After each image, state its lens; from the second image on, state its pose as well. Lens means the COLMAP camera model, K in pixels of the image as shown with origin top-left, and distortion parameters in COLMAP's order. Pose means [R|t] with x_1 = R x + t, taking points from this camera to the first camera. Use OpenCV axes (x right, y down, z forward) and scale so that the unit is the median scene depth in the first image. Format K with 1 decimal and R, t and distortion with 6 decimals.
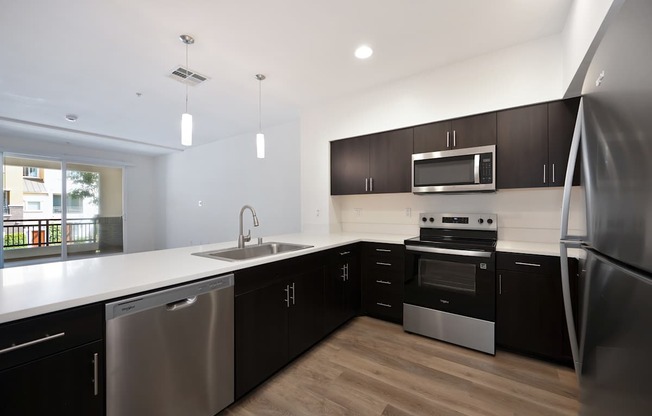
lens RADIAL K [[258.5, 0, 323.1], [0, 258.5, 209.4], [0, 0, 1]] dist [-0.007130, -0.000297]
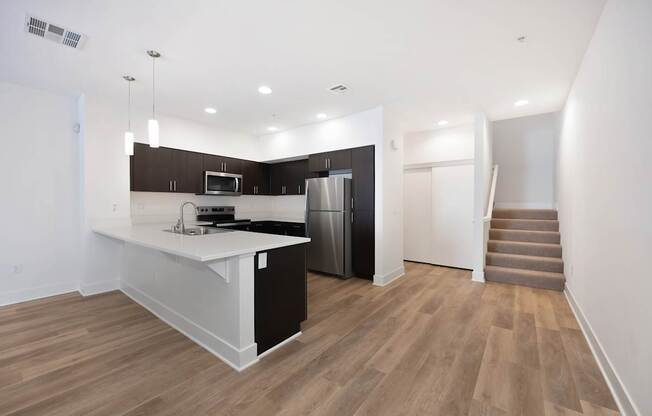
lens RADIAL K [[258.5, 0, 325.2], [0, 258.5, 205.5], [0, 0, 1]] dist [-0.007130, -0.000297]
pose [[0.041543, -0.005111, 0.999124, -1.360531], [0.001260, 0.999986, 0.005063, 0.002097], [-0.999136, 0.001048, 0.041549, 0.170905]]
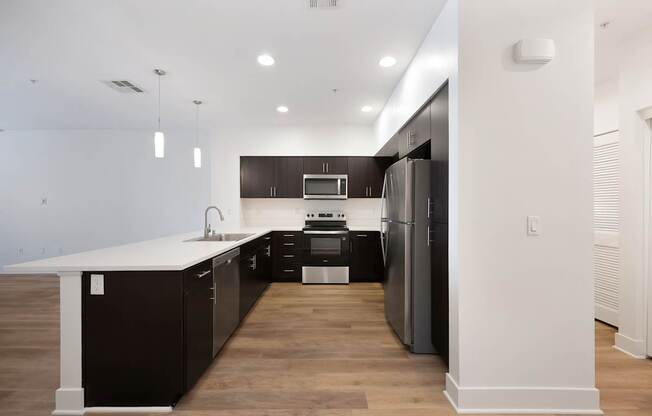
lens RADIAL K [[258.5, 0, 325.7], [0, 258.5, 208.6], [0, 0, 1]] dist [-0.007130, -0.000297]
pose [[0.815207, 0.001741, 0.579167, -0.490531], [-0.001064, 0.999998, -0.001508, -0.000372], [-0.579169, 0.000613, 0.815208, -0.396117]]
